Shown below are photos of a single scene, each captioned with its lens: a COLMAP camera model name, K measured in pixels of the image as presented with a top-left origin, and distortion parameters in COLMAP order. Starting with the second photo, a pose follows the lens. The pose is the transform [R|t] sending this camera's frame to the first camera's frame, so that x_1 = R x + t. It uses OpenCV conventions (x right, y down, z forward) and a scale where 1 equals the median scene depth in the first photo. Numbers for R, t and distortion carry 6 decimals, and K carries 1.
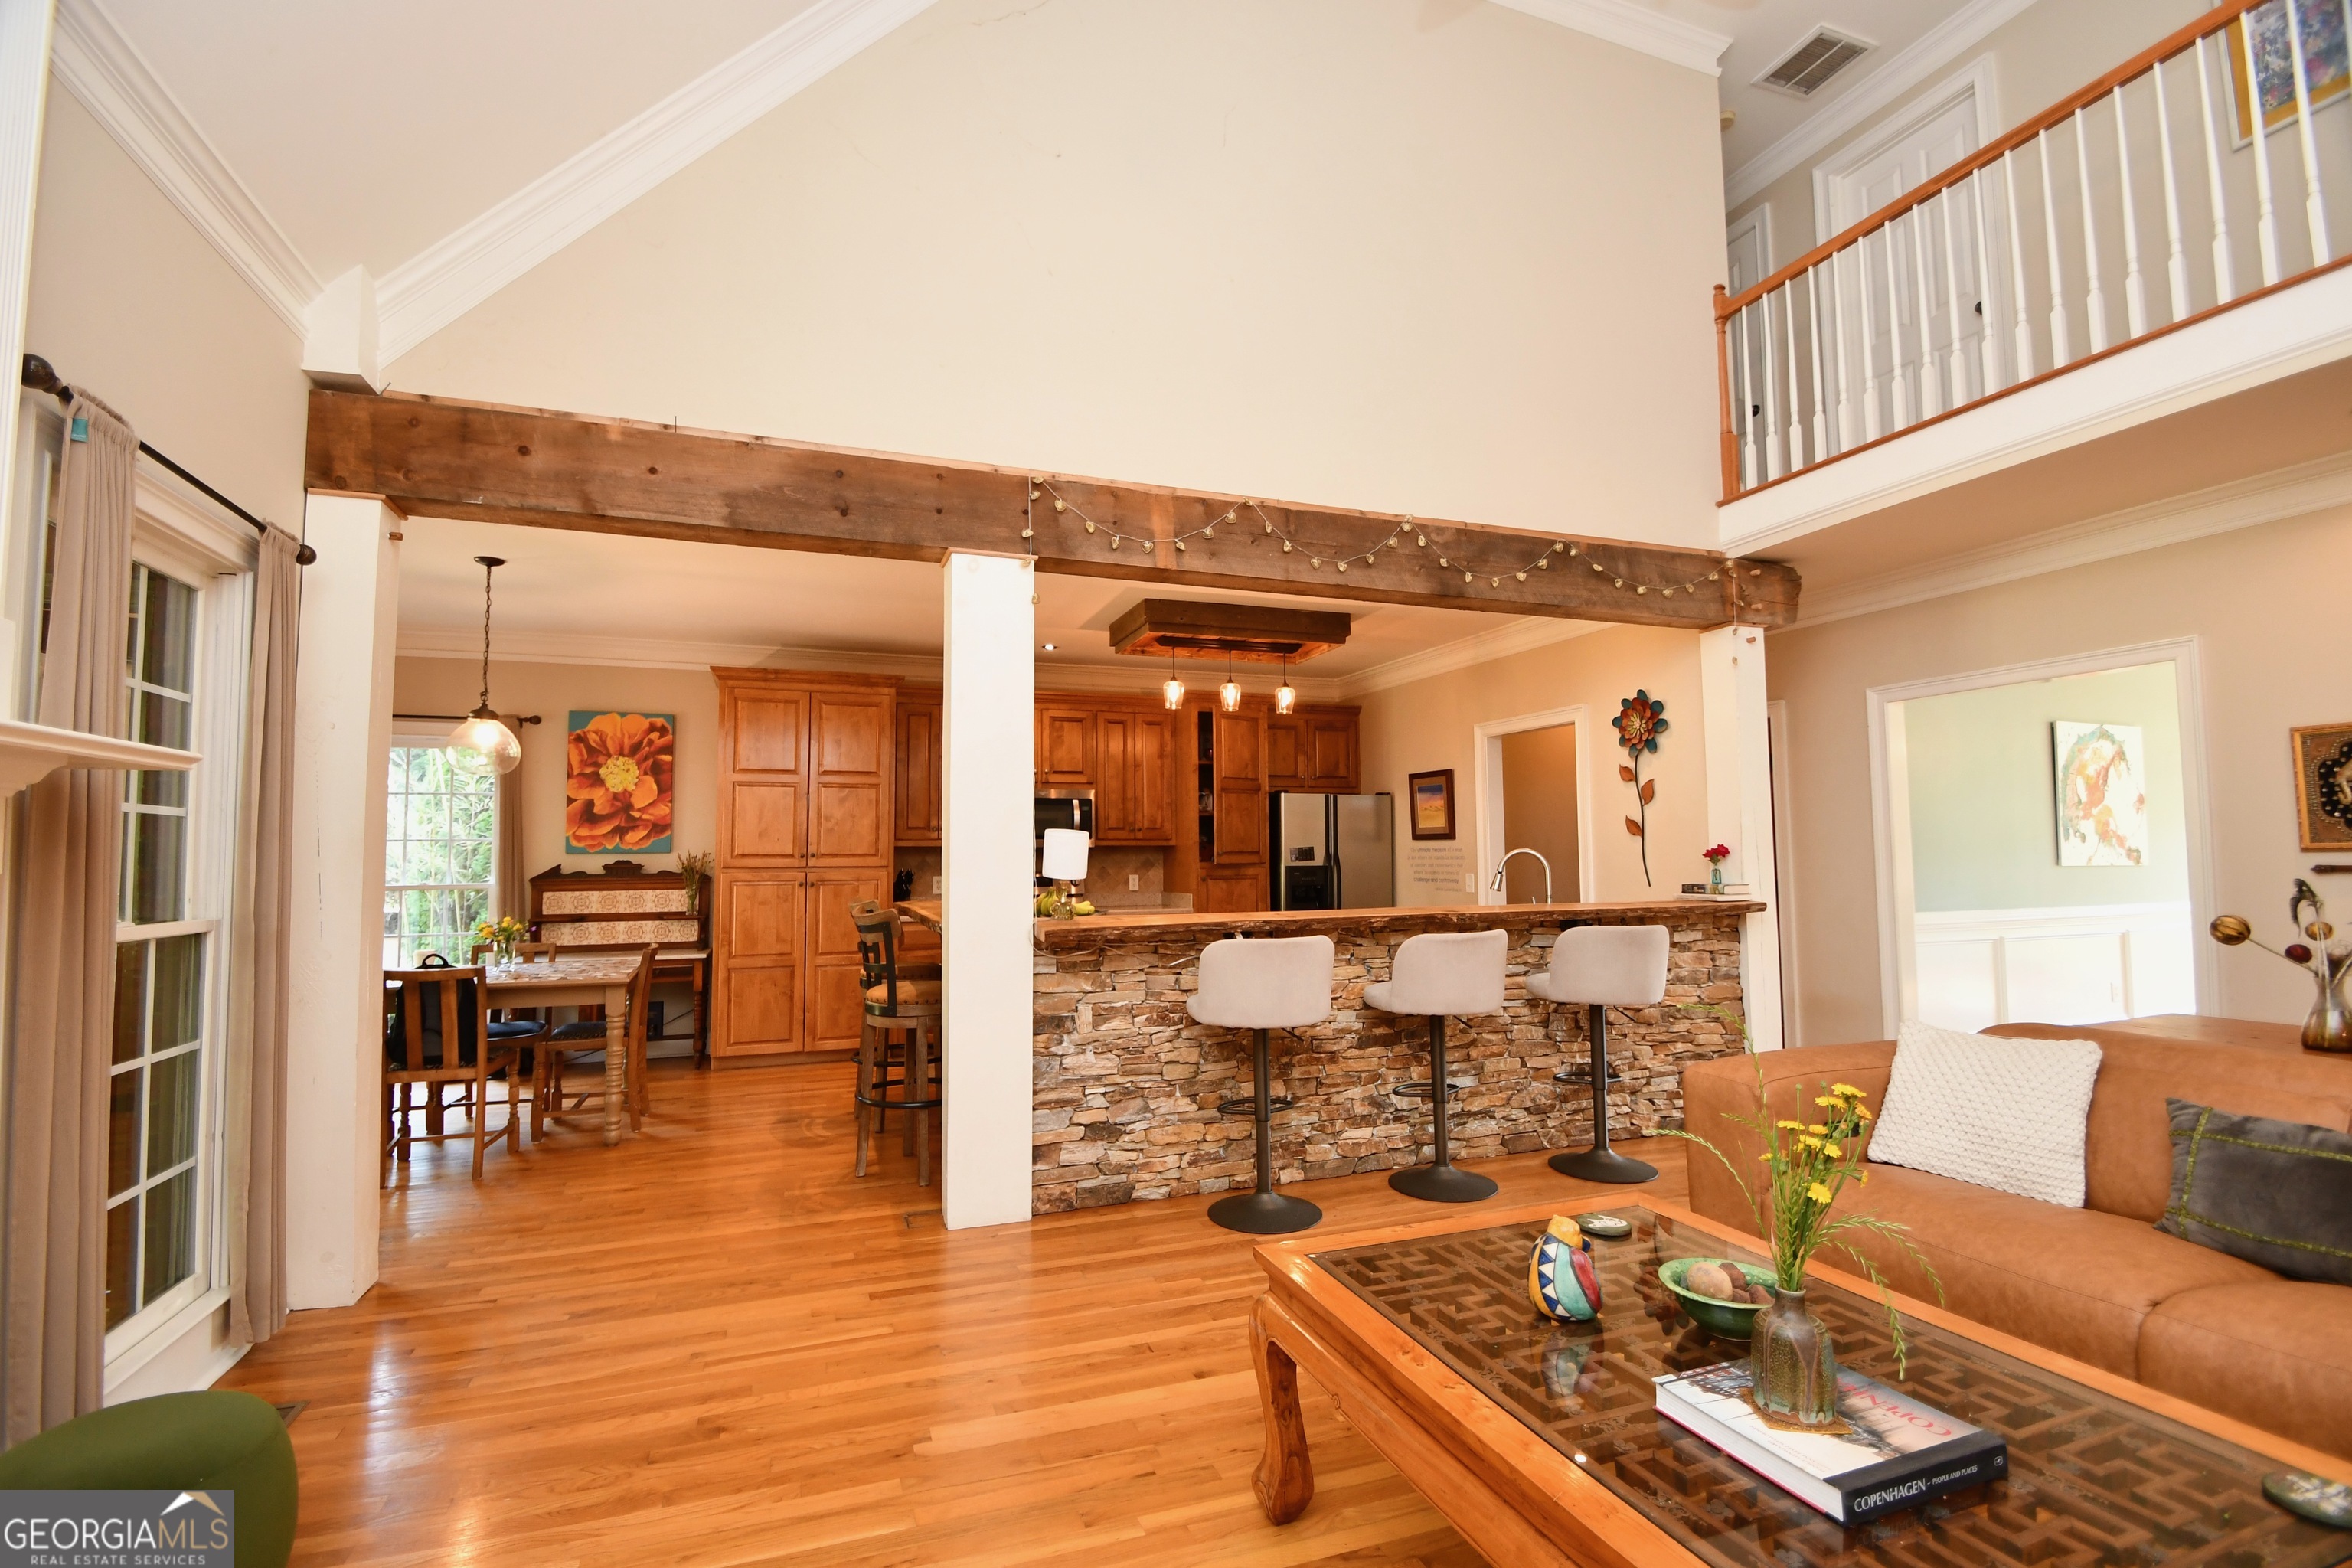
lens RADIAL K [[1033.6, 0, 1147.0], [0, 1033.6, 793.4], [0, 0, 1]] dist [0.007454, -0.012966]
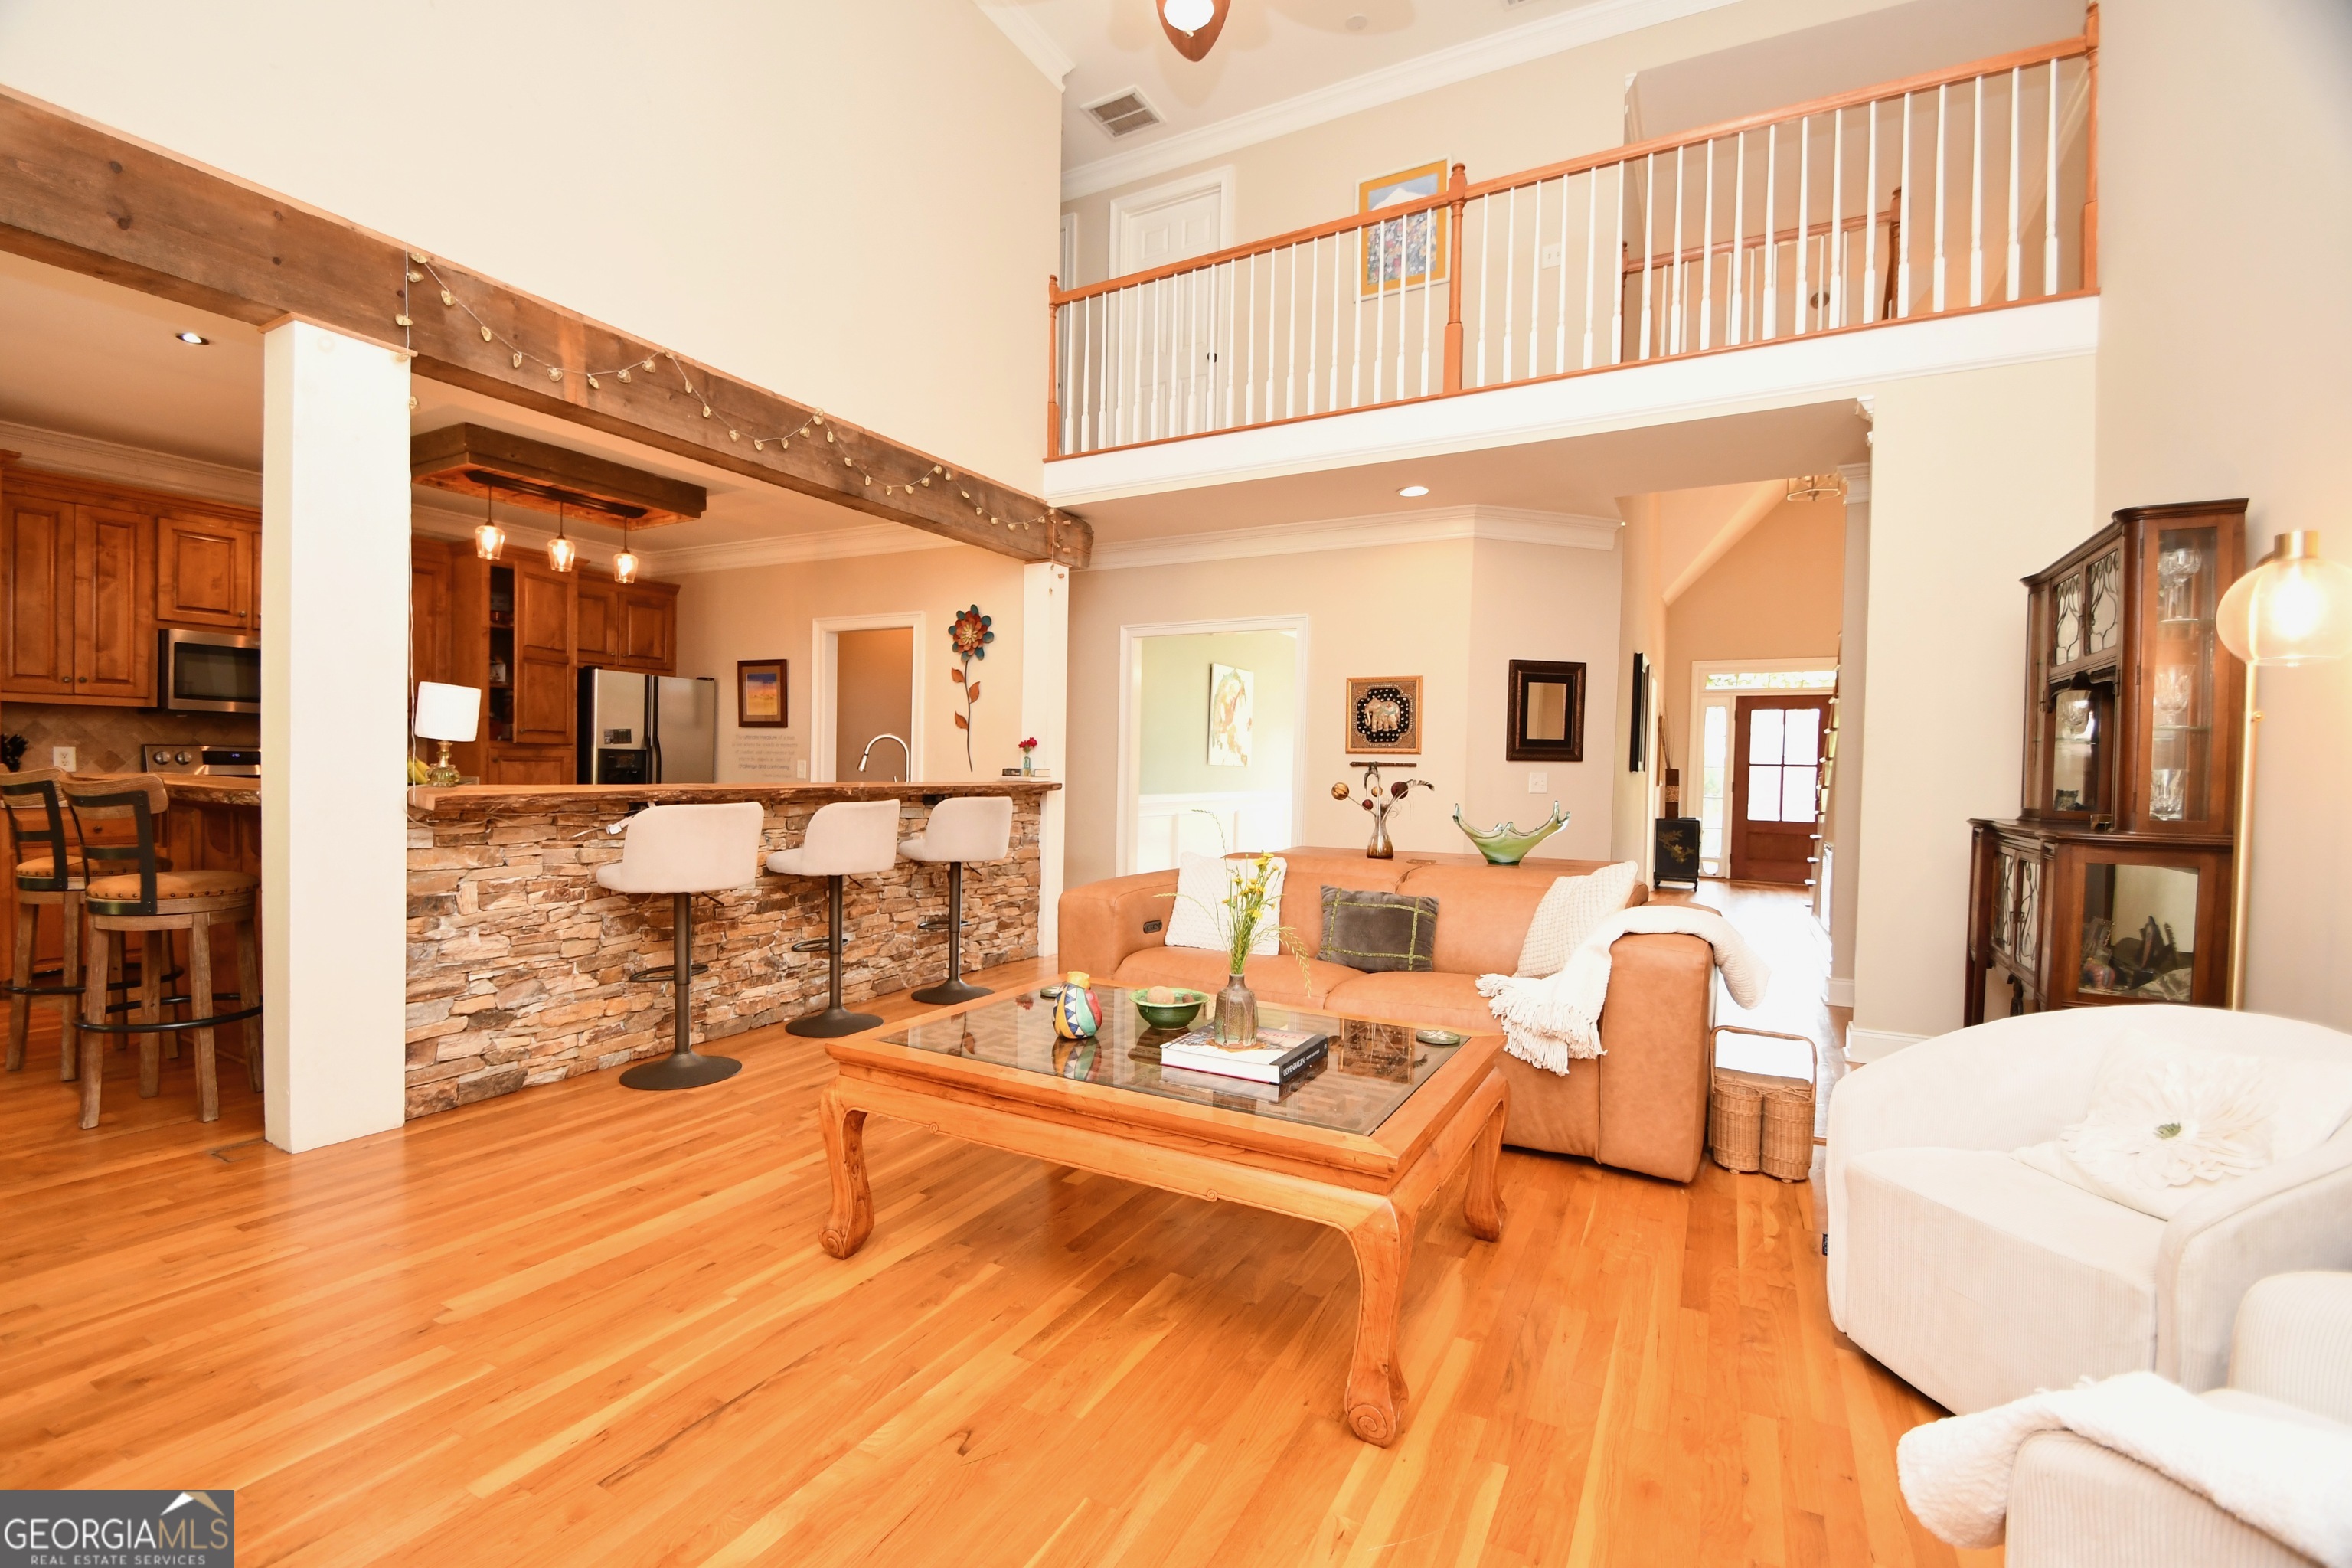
lens RADIAL K [[1033.6, 0, 1157.1], [0, 1033.6, 794.2], [0, 0, 1]] dist [0.007454, -0.012966]
pose [[0.747145, 0.004121, 0.664648, -0.202669], [-0.065896, 0.995513, 0.067903, 0.028139], [-0.661386, -0.094531, 0.744065, -0.047085]]
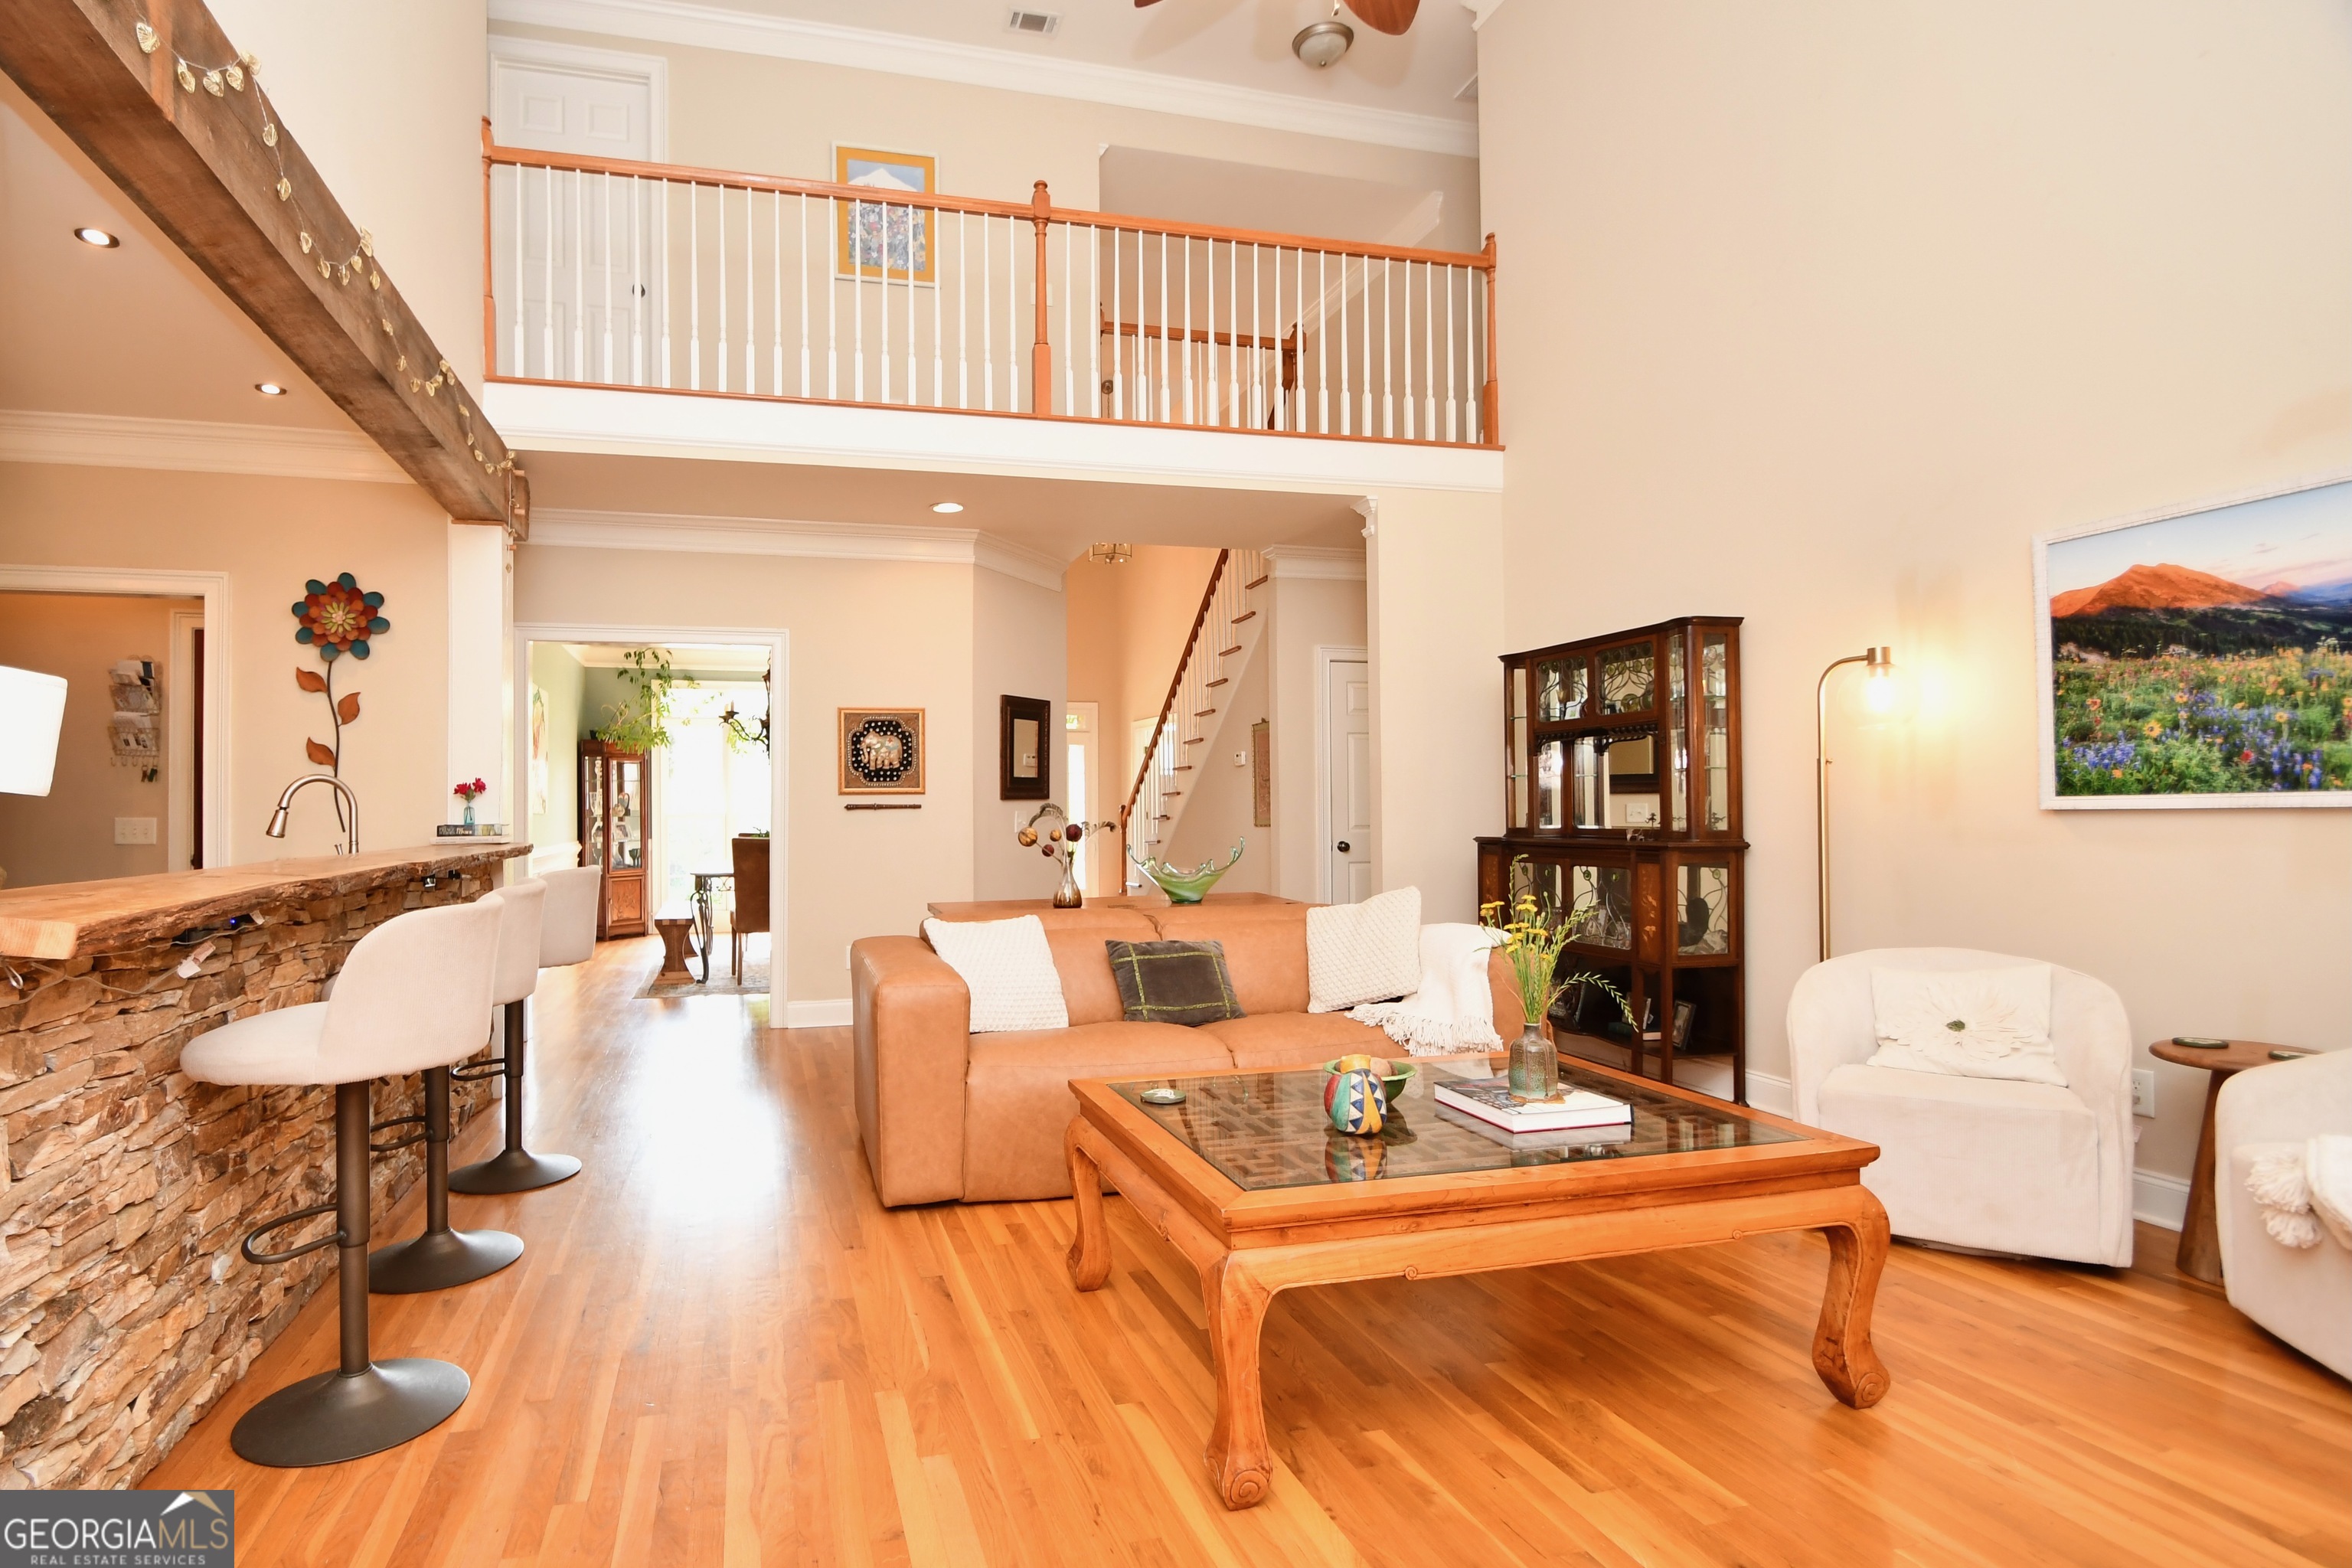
lens RADIAL K [[1158.5, 0, 1025.6], [0, 1158.5, 803.0], [0, 0, 1]] dist [0.009329, -0.011924]
pose [[0.097350, 0.015027, 0.995137, -0.436742], [-0.054950, 0.998442, -0.009702, 0.067105], [-0.993732, -0.053739, 0.098024, 0.564182]]
